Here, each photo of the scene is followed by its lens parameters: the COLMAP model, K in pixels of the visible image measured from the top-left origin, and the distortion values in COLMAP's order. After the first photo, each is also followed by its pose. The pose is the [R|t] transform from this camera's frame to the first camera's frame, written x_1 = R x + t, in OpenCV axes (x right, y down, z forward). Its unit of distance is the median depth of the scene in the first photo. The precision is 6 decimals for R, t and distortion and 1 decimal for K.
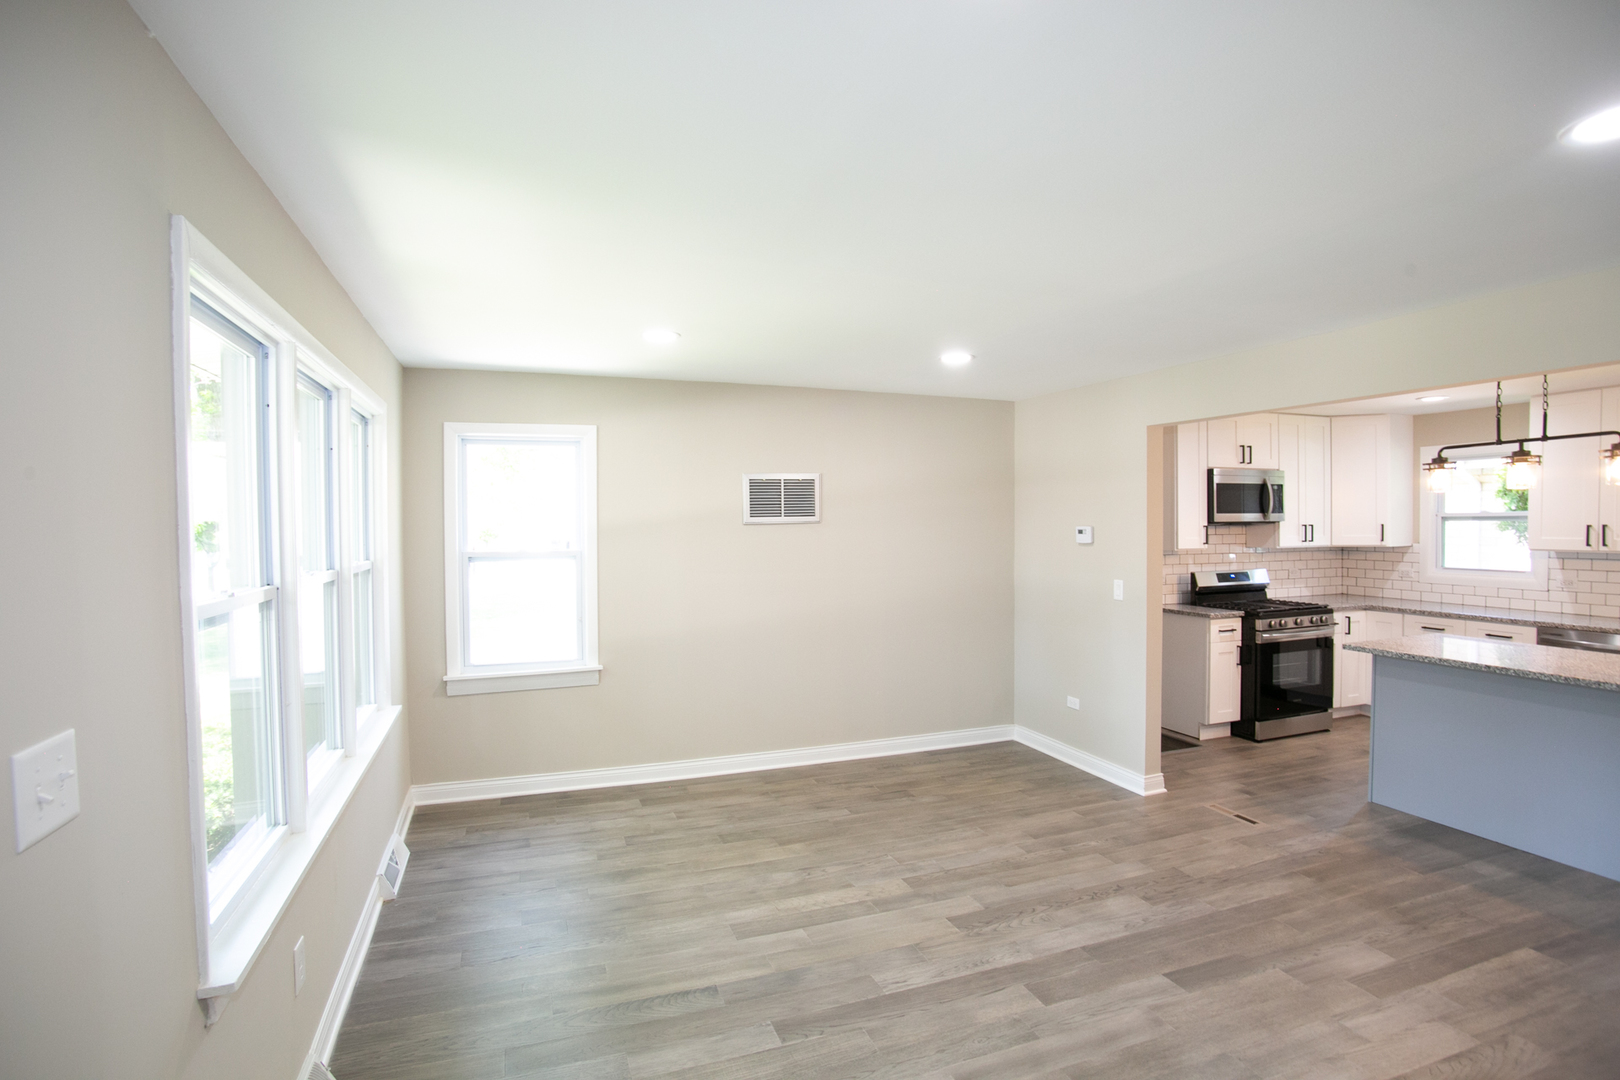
lens RADIAL K [[799.8, 0, 810.0], [0, 799.8, 540.0], [0, 0, 1]] dist [-0.082254, 0.043610]
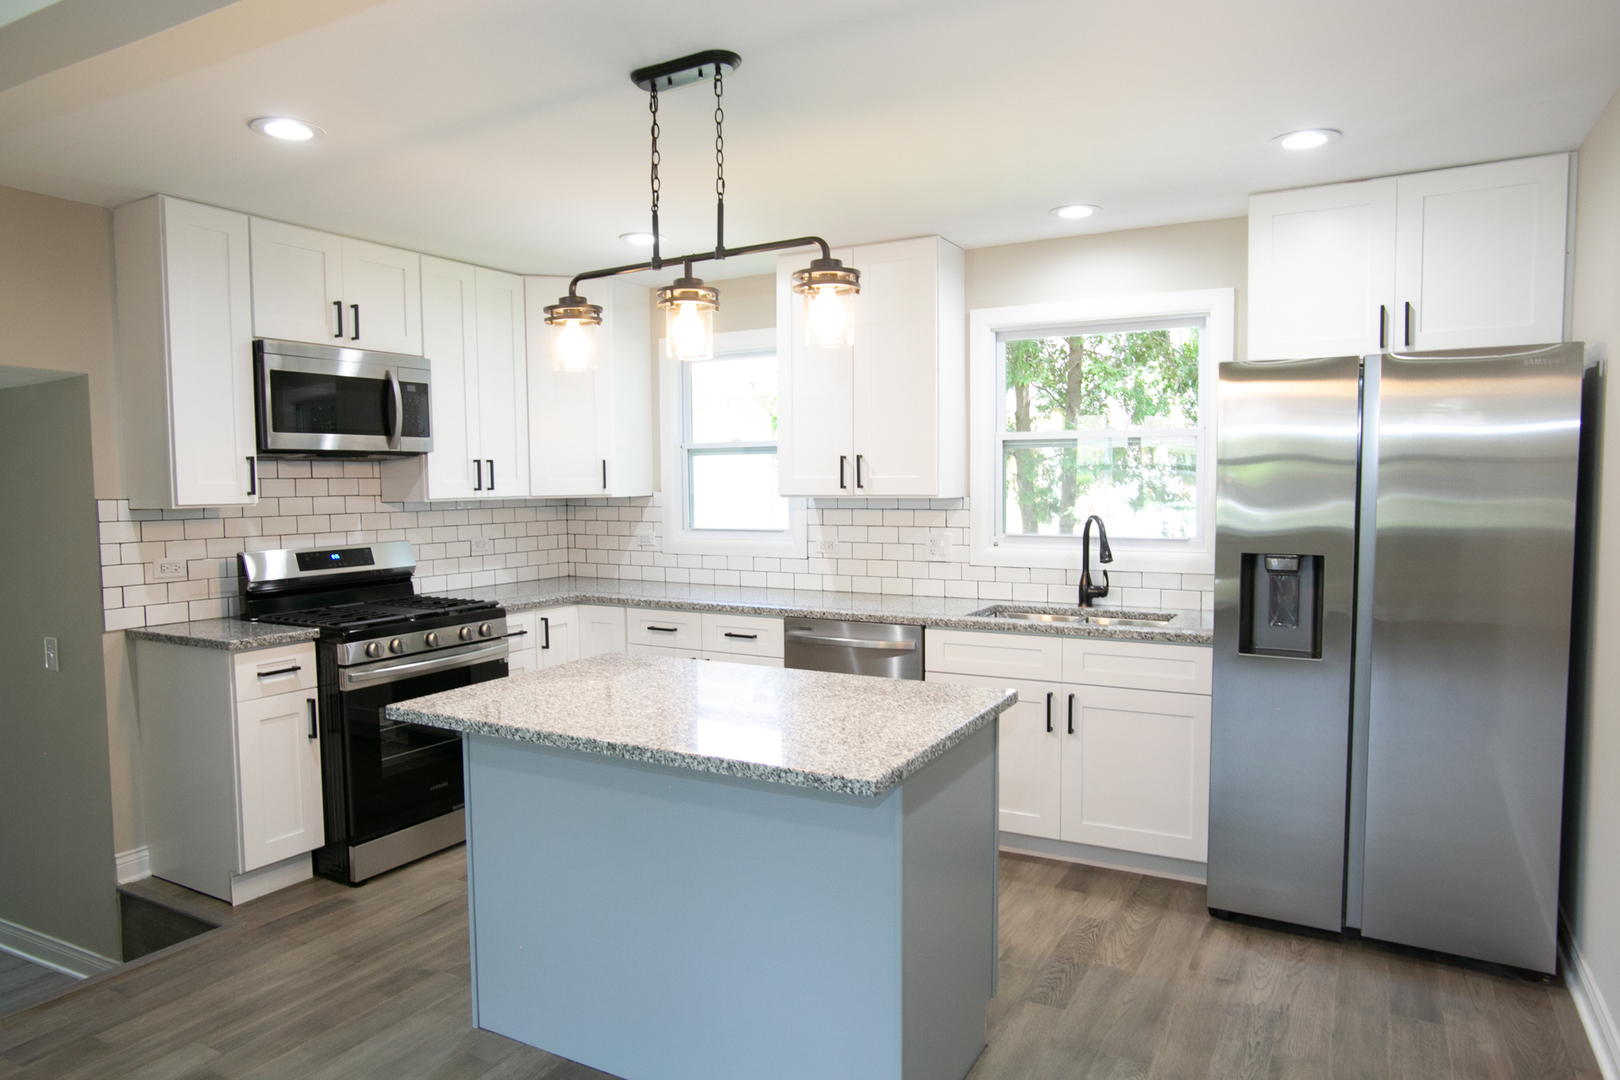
lens RADIAL K [[942.9, 0, 810.0], [0, 942.9, 540.0], [0, 0, 1]] dist [-0.000405, 0.000831]
pose [[0.780059, -0.037765, 0.624565, 0.415723], [0.019191, 0.999151, 0.036445, 0.019011], [-0.625411, -0.016443, 0.780122, 0.332869]]
